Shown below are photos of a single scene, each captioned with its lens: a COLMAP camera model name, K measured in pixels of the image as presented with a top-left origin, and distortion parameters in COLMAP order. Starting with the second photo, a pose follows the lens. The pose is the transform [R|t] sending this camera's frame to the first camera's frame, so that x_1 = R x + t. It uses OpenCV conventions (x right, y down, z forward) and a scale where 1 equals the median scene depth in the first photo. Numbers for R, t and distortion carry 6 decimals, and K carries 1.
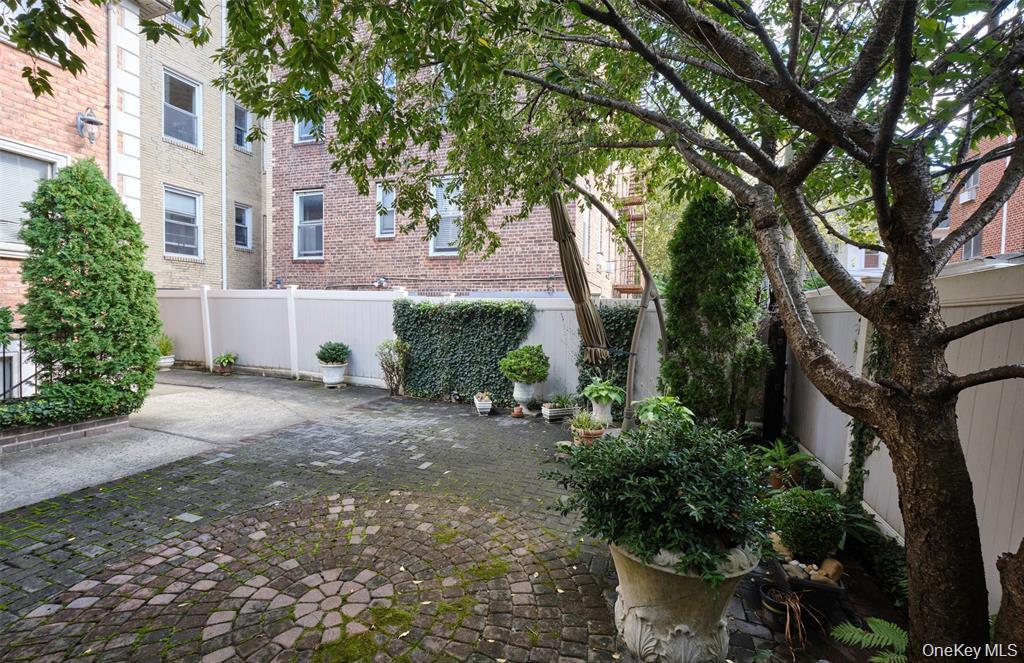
lens RADIAL K [[439.2, 0, 512.0], [0, 439.2, 331.5], [0, 0, 1]] dist [-0.001556, -0.000385]
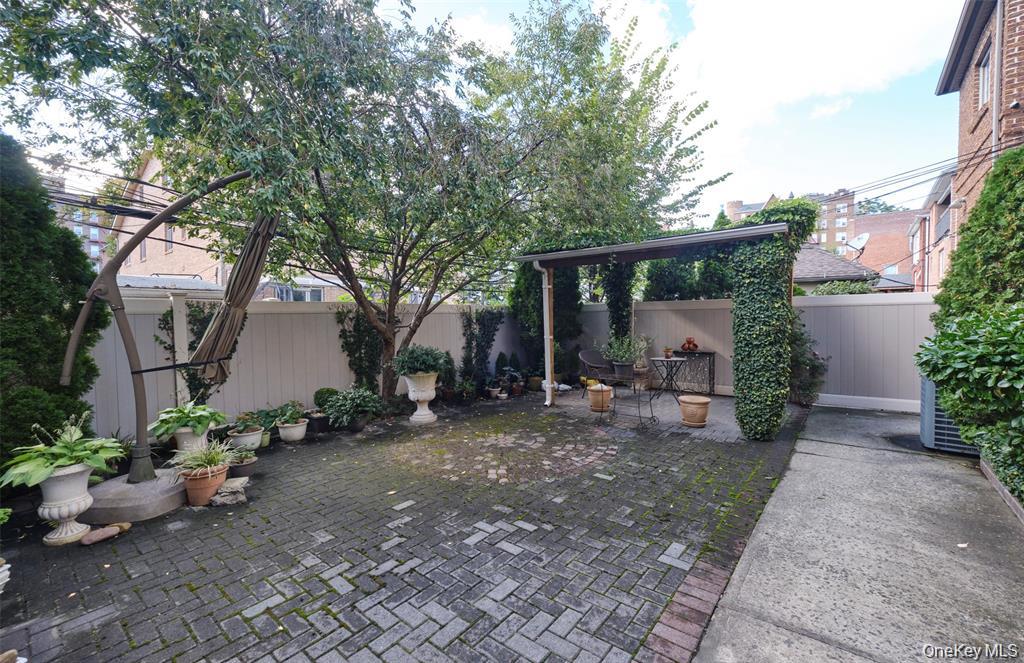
lens RADIAL K [[439.2, 0, 512.0], [0, 439.2, 331.5], [0, 0, 1]] dist [-0.001556, -0.000385]
pose [[-0.943756, -0.026828, 0.329554, -0.849778], [-0.000800, 0.996885, 0.078861, -0.117372], [-0.330643, 0.074162, -0.940837, 2.187836]]
